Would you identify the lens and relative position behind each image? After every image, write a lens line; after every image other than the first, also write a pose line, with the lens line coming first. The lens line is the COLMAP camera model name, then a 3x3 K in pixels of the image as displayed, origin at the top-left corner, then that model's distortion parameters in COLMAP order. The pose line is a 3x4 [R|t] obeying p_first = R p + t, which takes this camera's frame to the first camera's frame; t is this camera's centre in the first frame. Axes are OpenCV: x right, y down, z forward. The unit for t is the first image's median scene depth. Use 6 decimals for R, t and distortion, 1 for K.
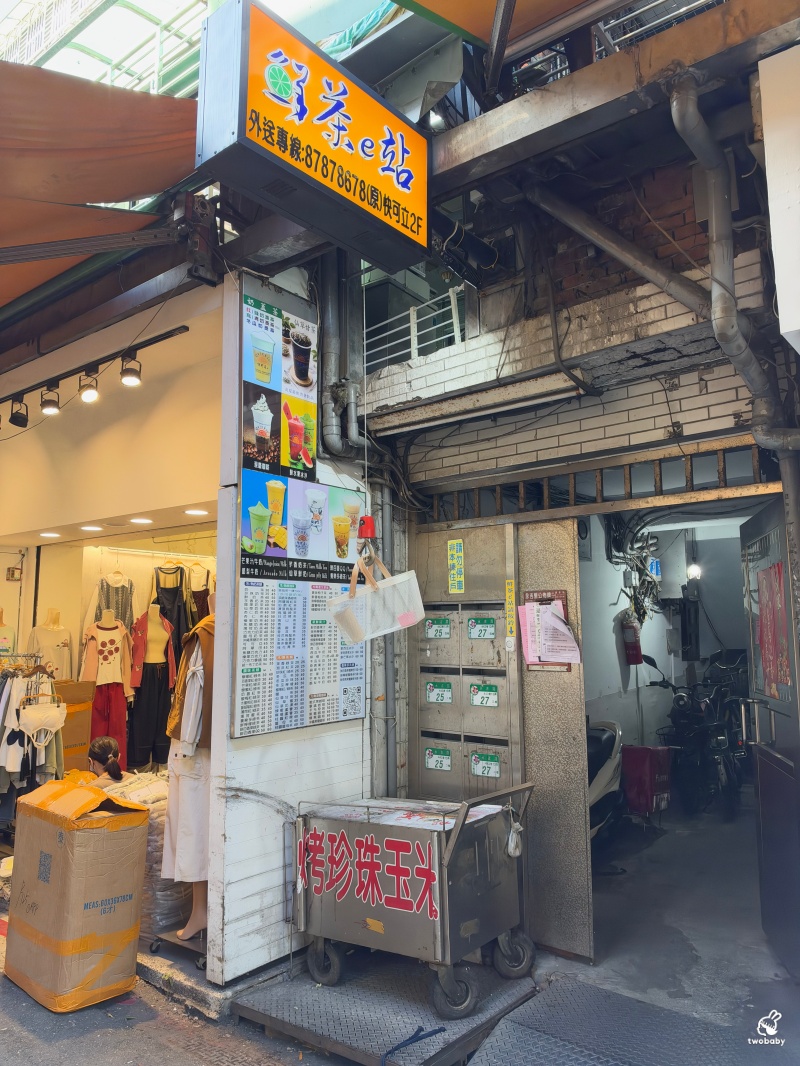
lens RADIAL K [[749.1, 0, 393.1], [0, 749.1, 531.4], [0, 0, 1]] dist [0.212732, -0.443597]
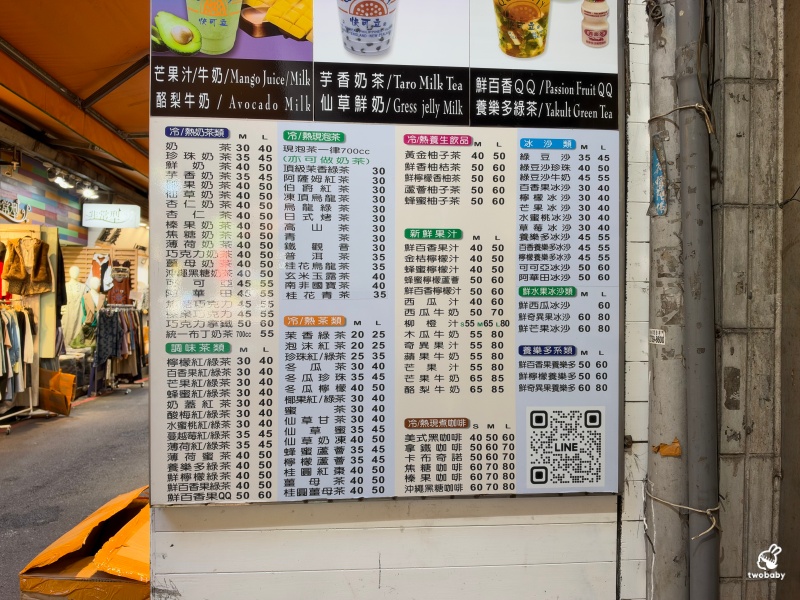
lens RADIAL K [[558.0, 0, 388.6], [0, 558.0, 300.4], [0, 0, 1]] dist [0.125283, -0.262775]
pose [[0.685787, 0.007264, -0.727766, 0.090655], [0.084407, 0.992409, 0.089443, 0.128567], [0.722891, -0.122767, 0.679968, 0.801423]]
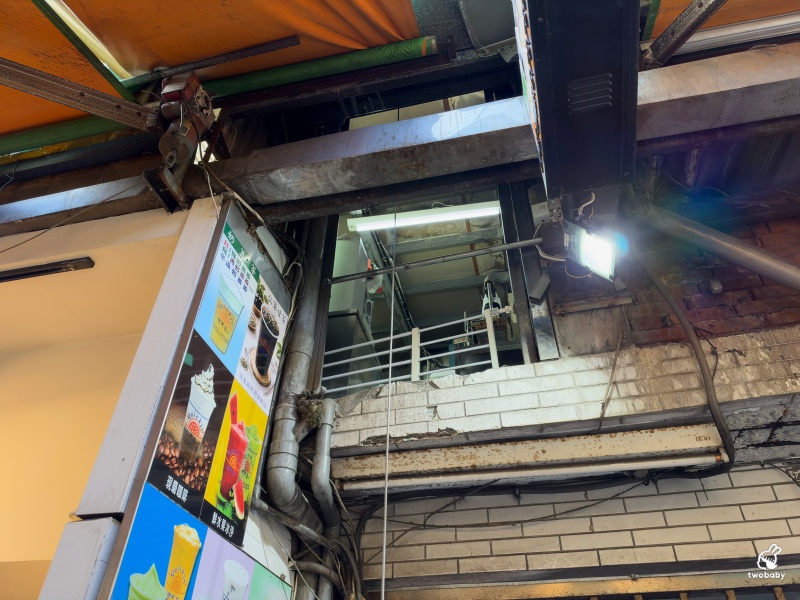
lens RADIAL K [[580.4, 0, 400.0], [0, 580.4, 300.0], [0, 0, 1]] dist [0.037575, -0.077493]
pose [[0.903850, 0.295141, 0.309752, -0.188503], [-0.079228, 0.826913, -0.556721, 0.011274], [-0.420449, 0.478651, 0.770789, 0.559452]]
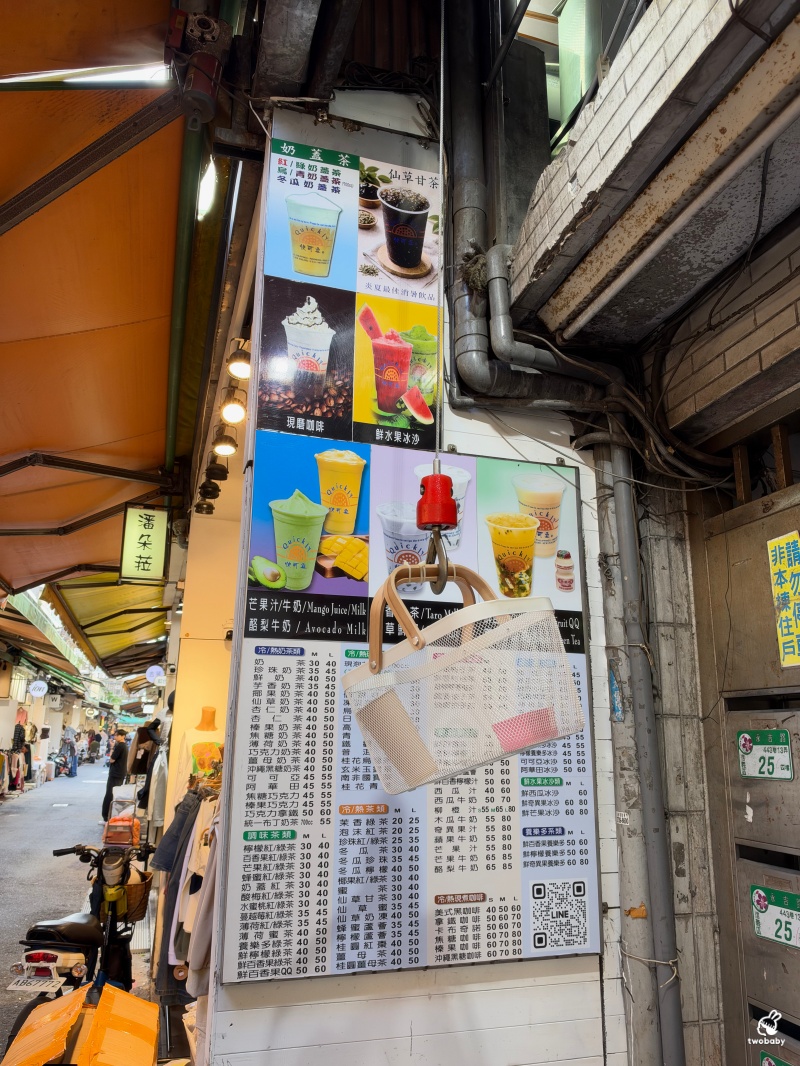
lens RADIAL K [[766.5, 0, 396.8], [0, 766.5, 536.1], [0, 0, 1]] dist [0.117189, -0.272414]
pose [[0.827570, -0.124875, -0.547296, 0.153248], [0.054888, 0.988272, -0.142496, 0.066164], [0.558672, 0.087886, 0.824719, 0.577036]]
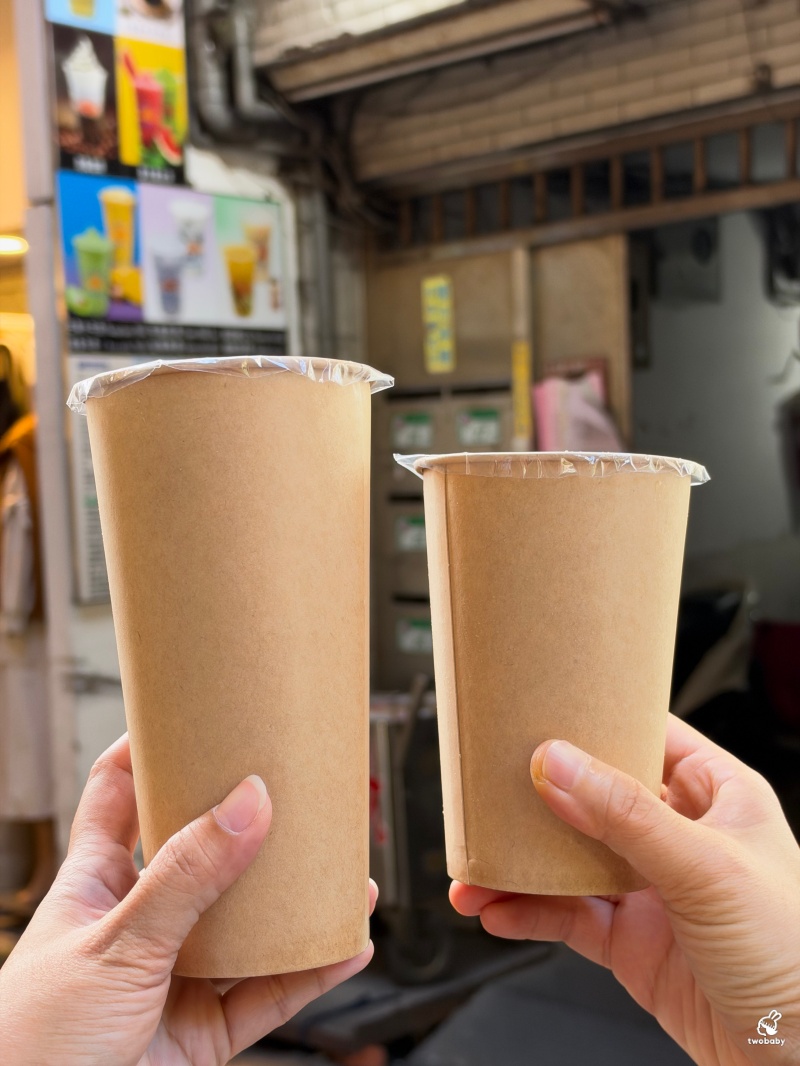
lens RADIAL K [[1530.3, 0, 400.0], [0, 1530.3, 533.0], [0, 0, 1]] dist [0.291752, -1.131673]
pose [[0.998457, -0.034469, -0.043532, 0.108808], [0.041523, 0.984004, 0.173241, -0.003263], [0.036864, -0.174781, 0.983917, -0.240780]]
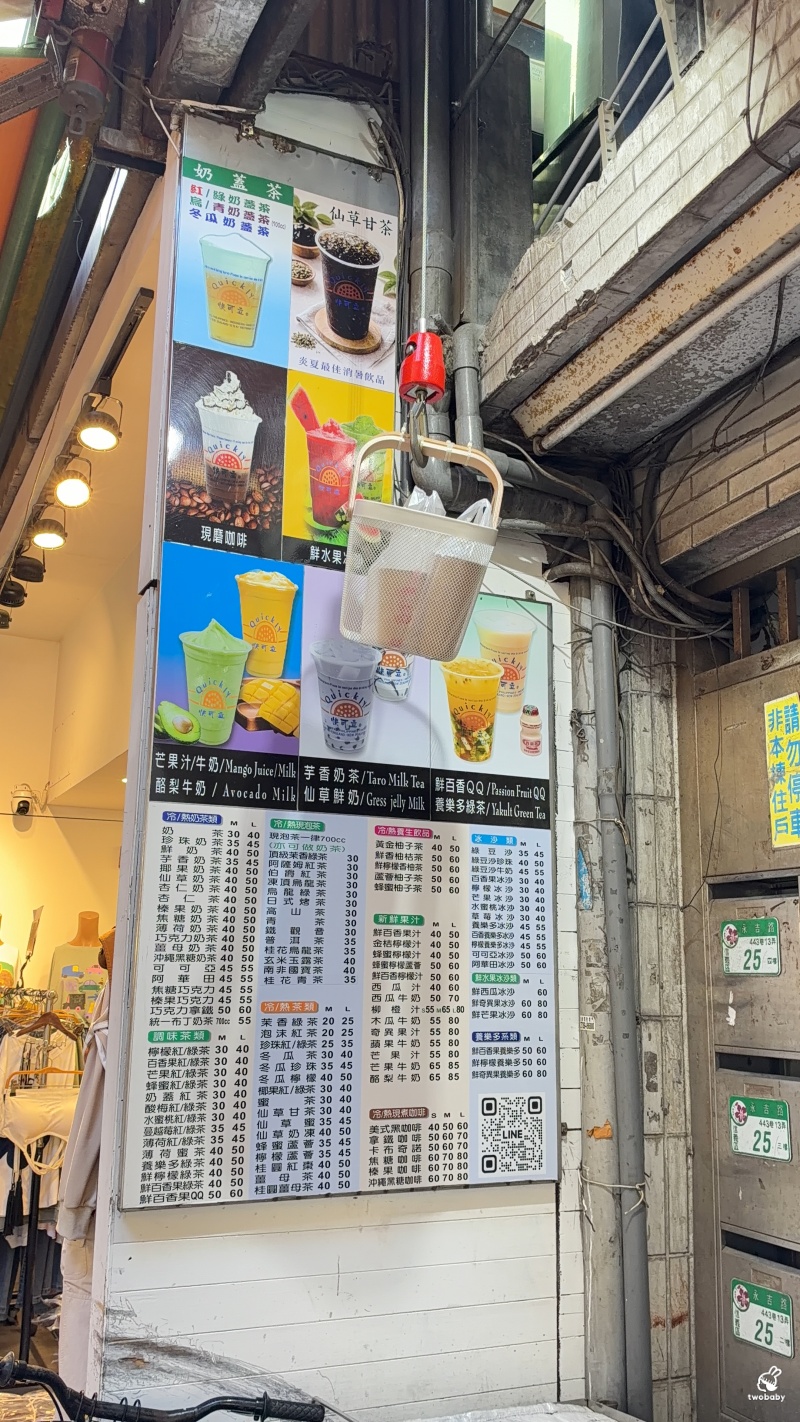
lens RADIAL K [[1190.3, 0, 397.2], [0, 1190.3, 715.3], [0, 0, 1]] dist [0.294748, -0.914333]
pose [[0.897006, -0.074230, -0.435741, 0.185931], [0.036008, 0.994793, -0.095340, 0.074784], [0.440549, 0.069830, 0.895008, 0.433943]]
